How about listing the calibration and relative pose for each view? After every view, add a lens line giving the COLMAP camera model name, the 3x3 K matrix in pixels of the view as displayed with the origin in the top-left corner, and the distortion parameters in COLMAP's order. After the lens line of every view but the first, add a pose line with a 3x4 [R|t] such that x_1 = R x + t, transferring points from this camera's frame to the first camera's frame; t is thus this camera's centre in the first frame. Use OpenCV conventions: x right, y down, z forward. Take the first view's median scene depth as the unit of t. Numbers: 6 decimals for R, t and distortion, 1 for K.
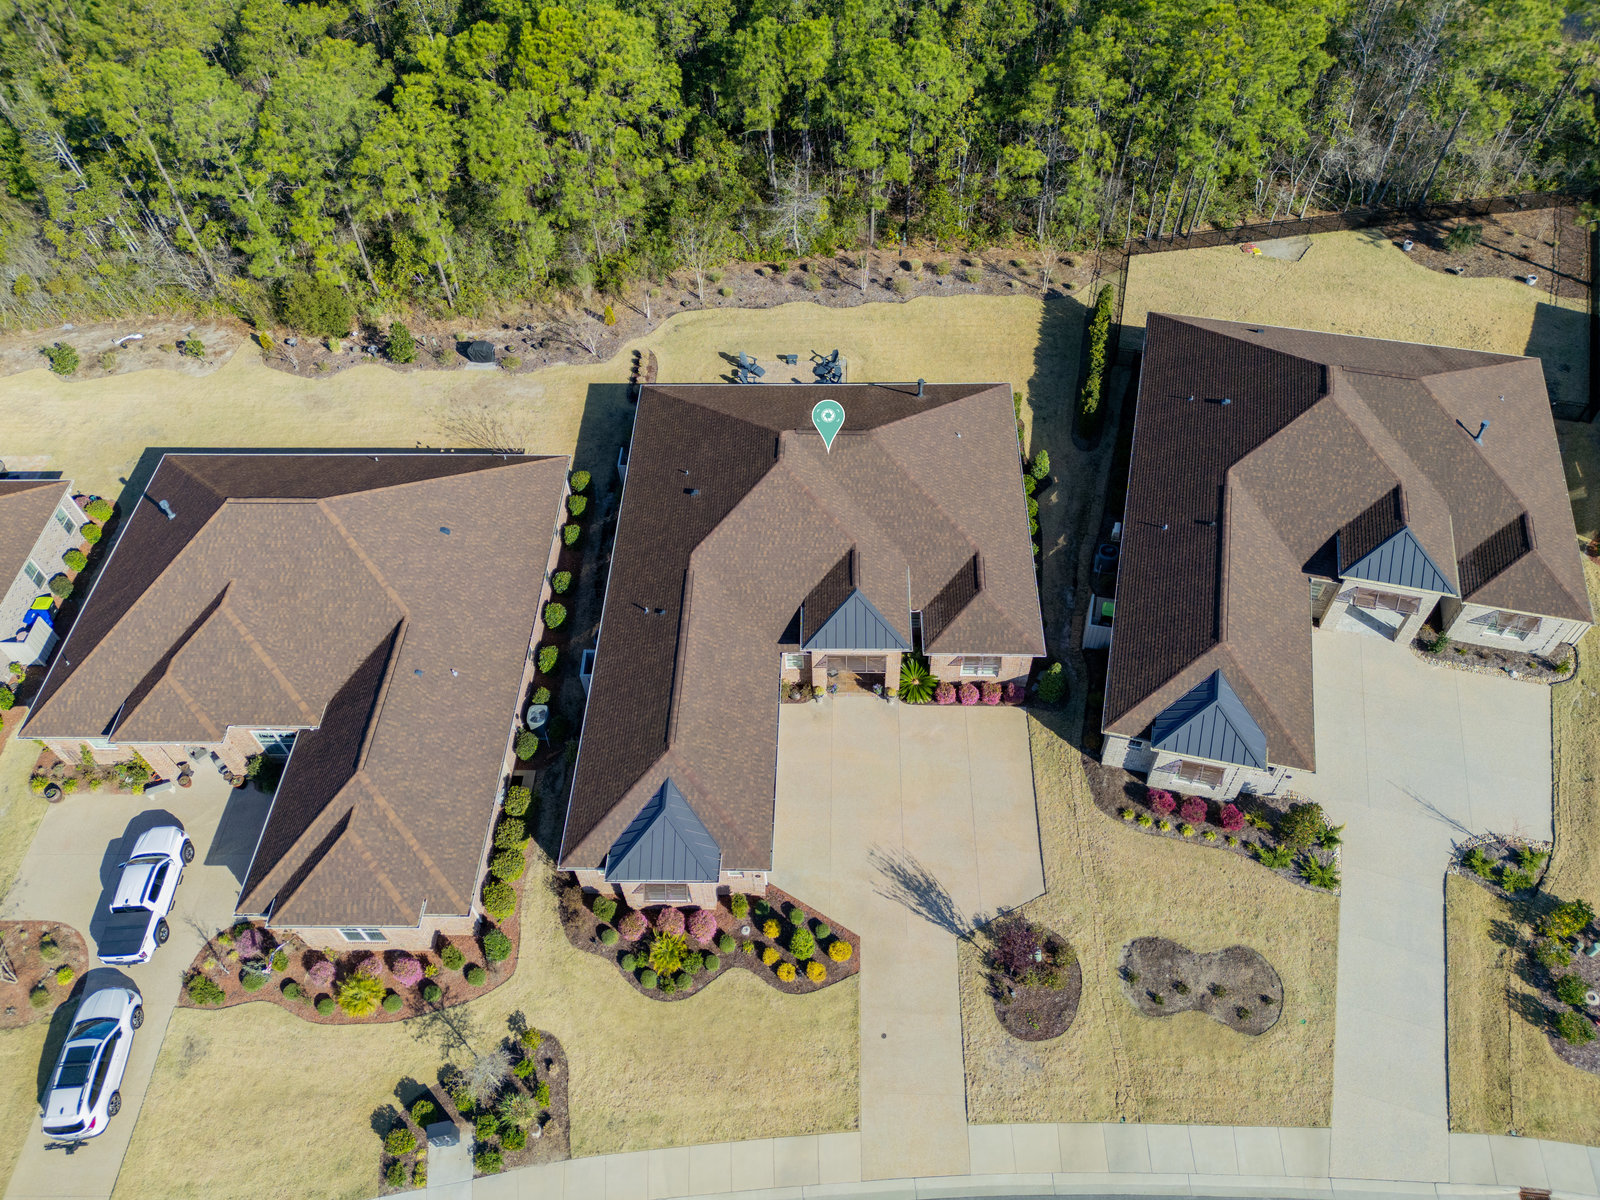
lens RADIAL K [[1166.2, 0, 800.0], [0, 1166.2, 600.0], [0, 0, 1]] dist [0.068372, -0.064033]
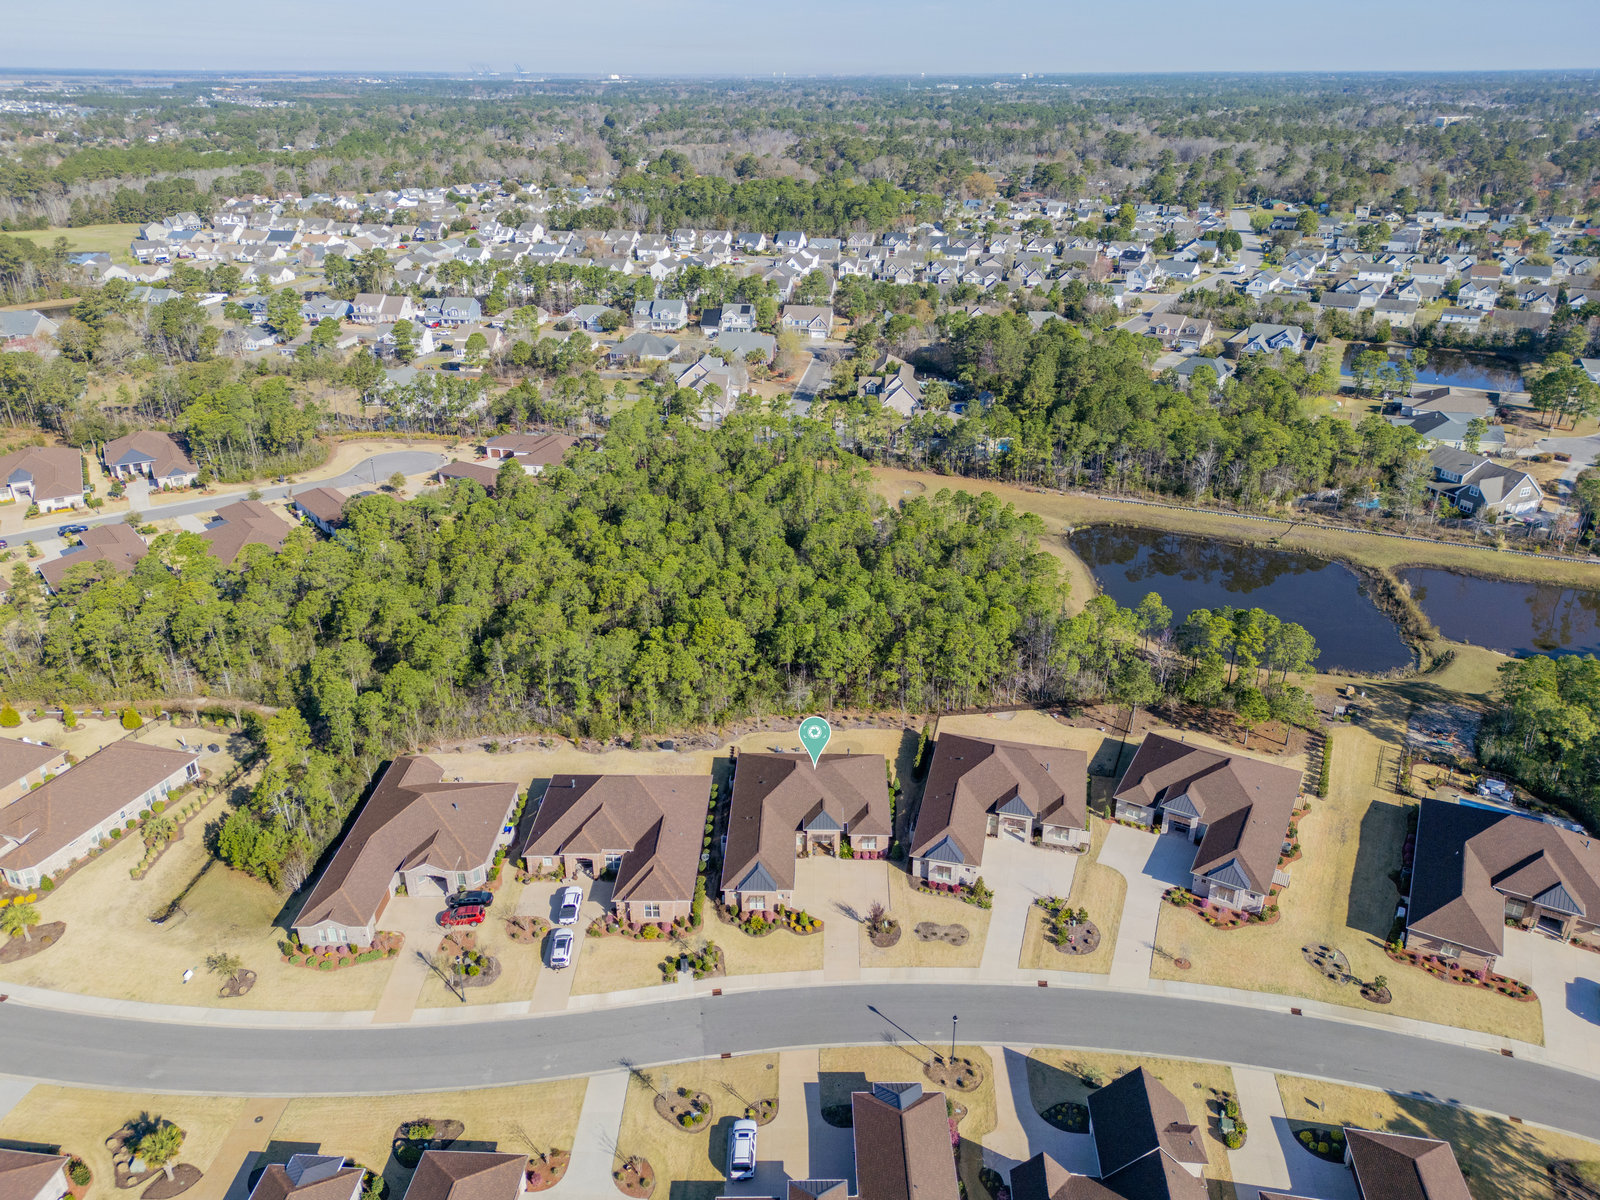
lens RADIAL K [[1129.5, 0, 802.6], [0, 1129.5, 597.0], [0, 0, 1]] dist [0.064021, -0.054916]
pose [[0.999532, 0.022985, 0.020185, -0.050962], [-0.011638, 0.895966, -0.443971, 0.551158], [-0.028290, 0.443528, 0.895814, -1.237005]]
